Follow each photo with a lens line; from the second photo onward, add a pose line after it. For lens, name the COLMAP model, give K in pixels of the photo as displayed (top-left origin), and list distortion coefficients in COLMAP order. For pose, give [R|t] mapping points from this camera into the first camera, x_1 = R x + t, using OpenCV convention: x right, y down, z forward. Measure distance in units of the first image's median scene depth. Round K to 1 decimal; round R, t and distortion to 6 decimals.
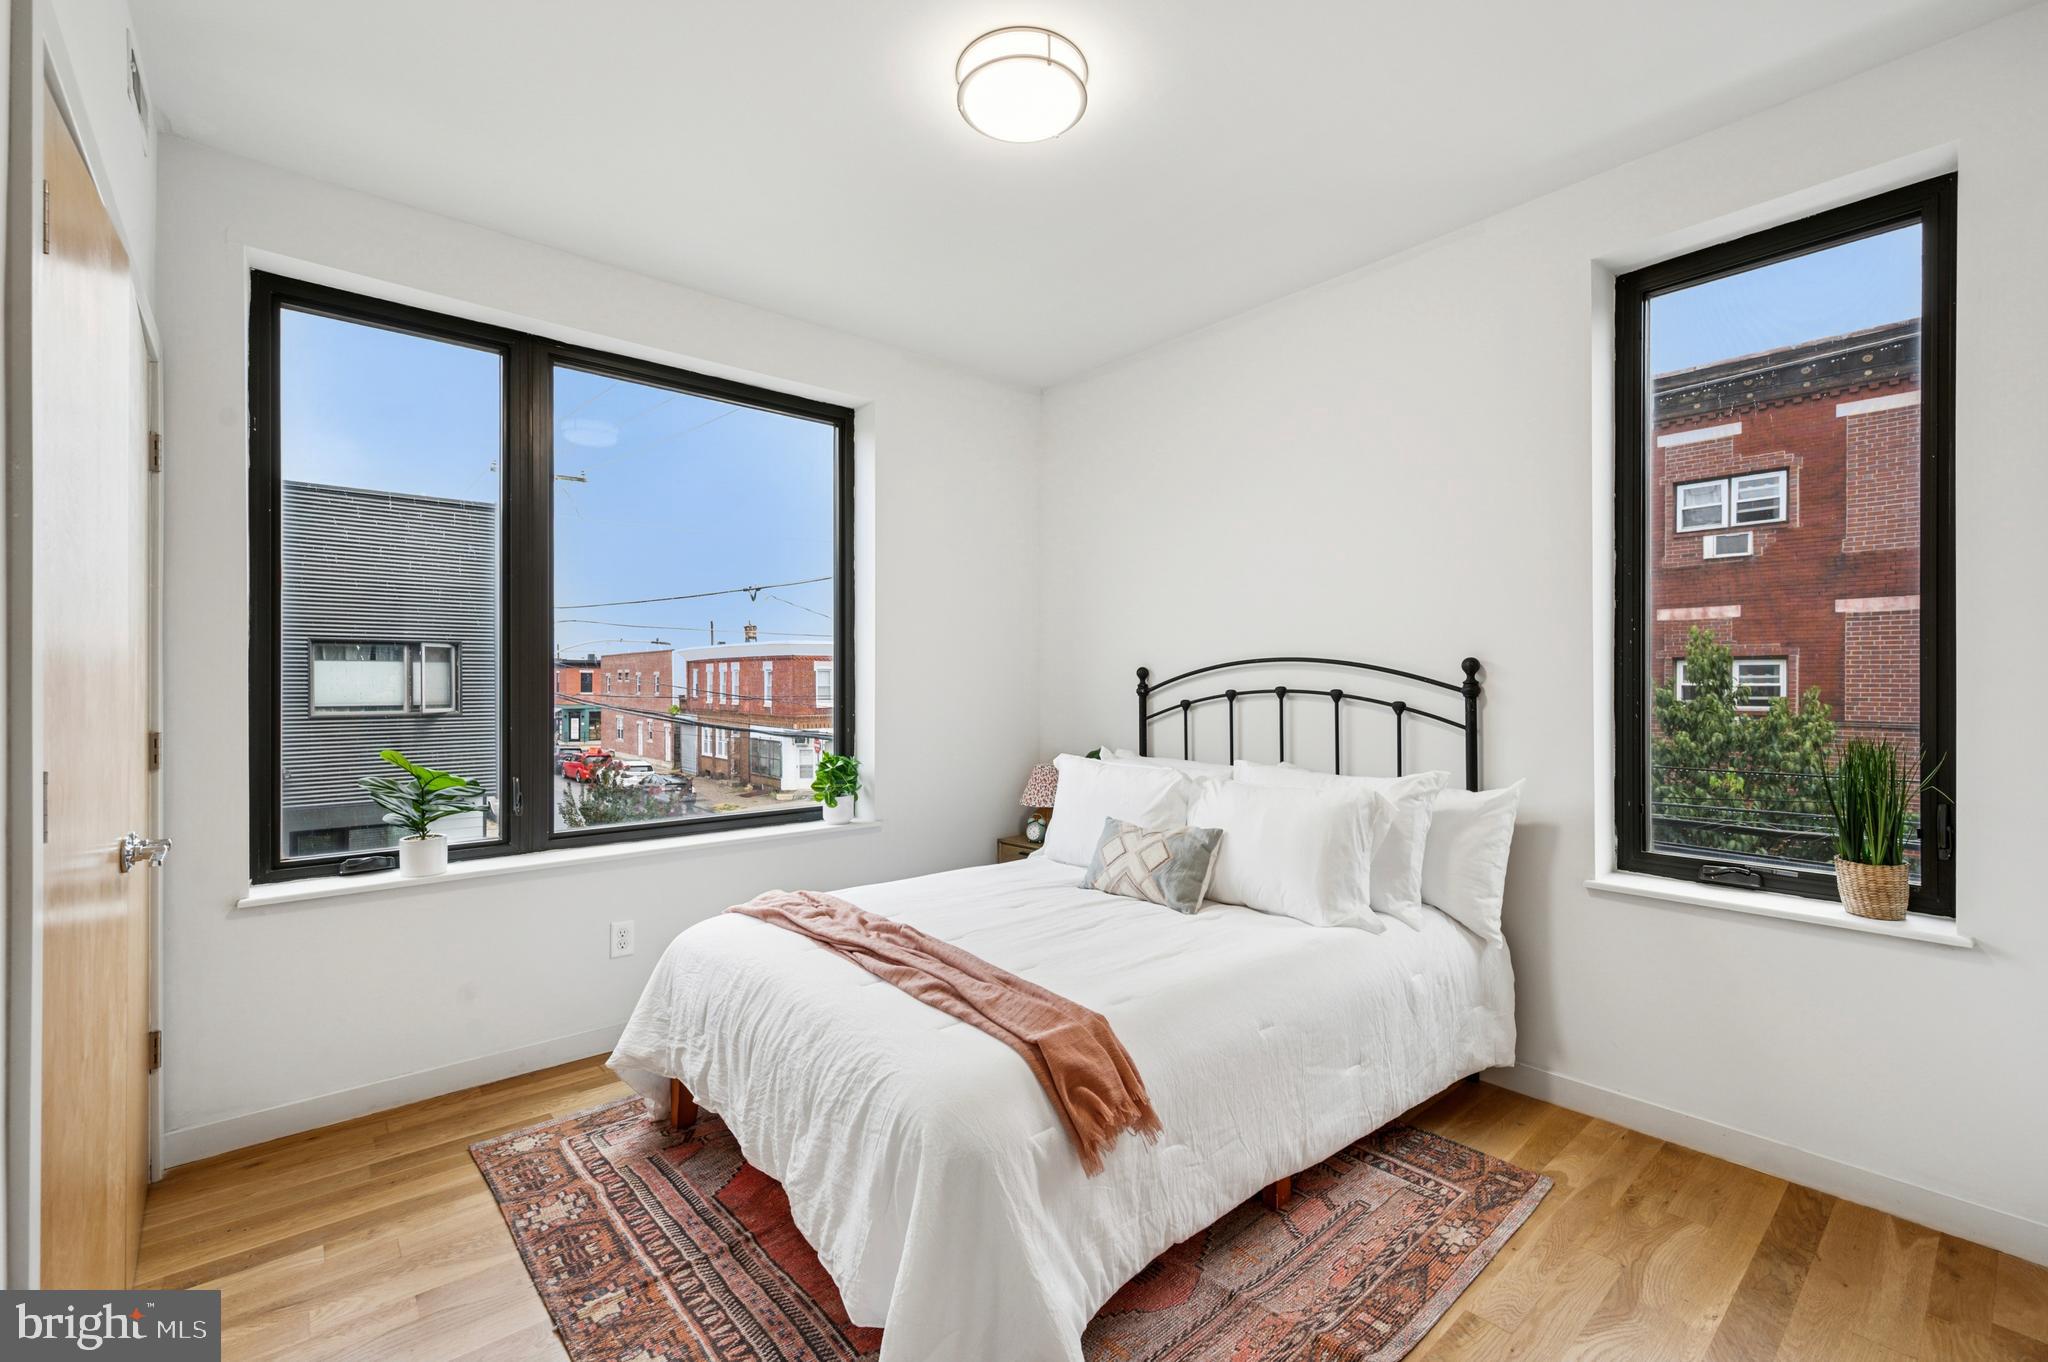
lens RADIAL K [[882.1, 0, 1030.1], [0, 882.1, 689.0], [0, 0, 1]] dist [-0.000969, -0.000019]
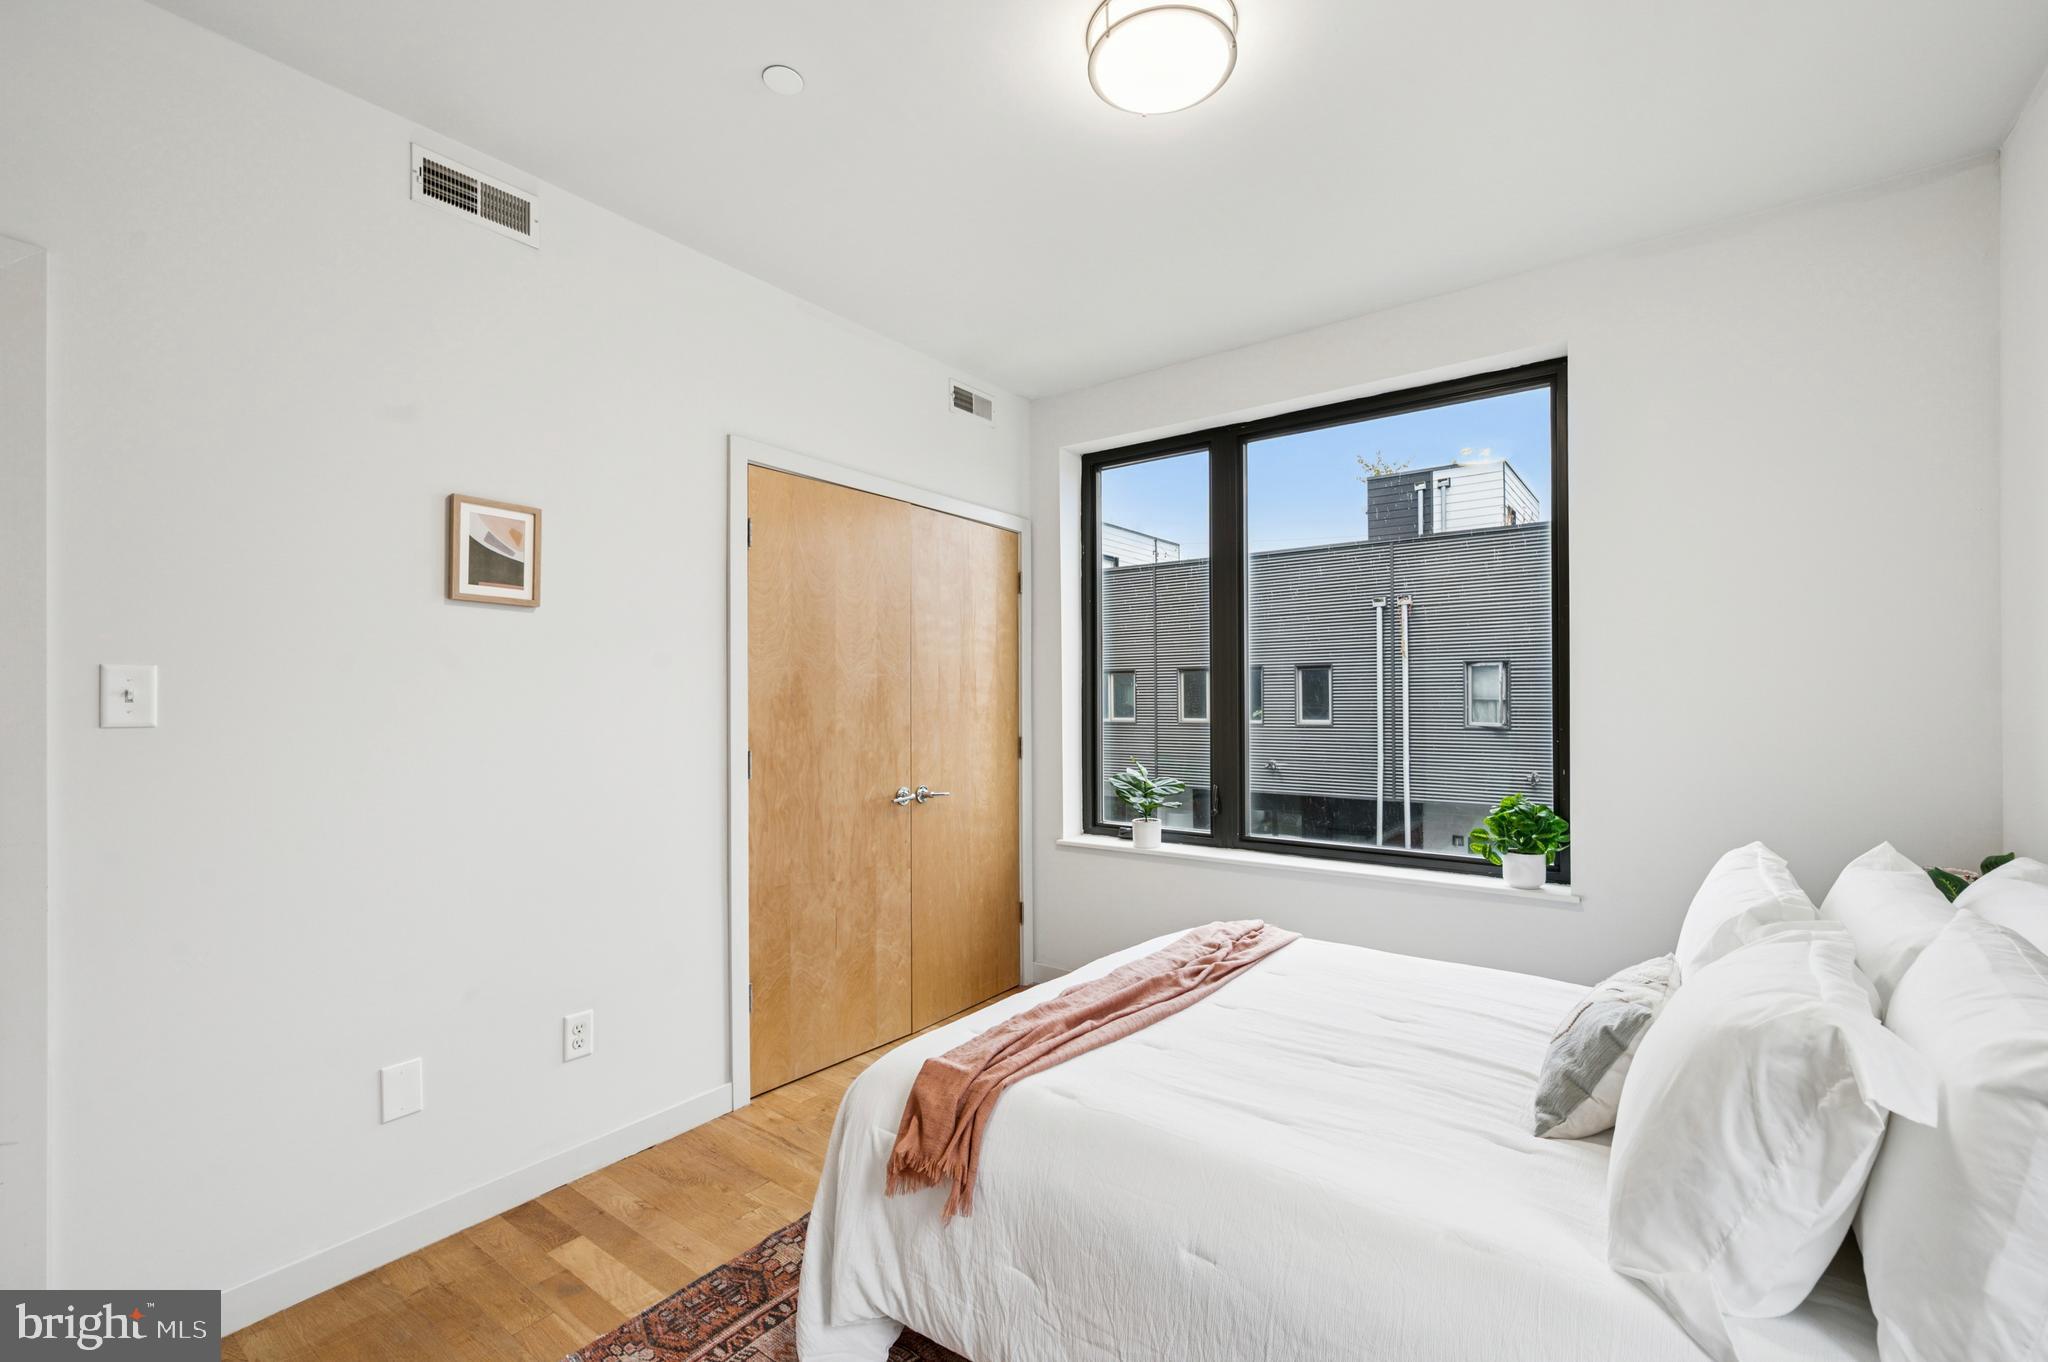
lens RADIAL K [[882.1, 0, 1030.1], [0, 882.1, 689.0], [0, 0, 1]] dist [-0.000969, -0.000019]
pose [[0.220978, -0.007505, -0.975250, 0.679125], [0.002053, 0.999972, -0.007230, -0.031838], [0.975277, -0.000404, 0.220987, 0.550729]]
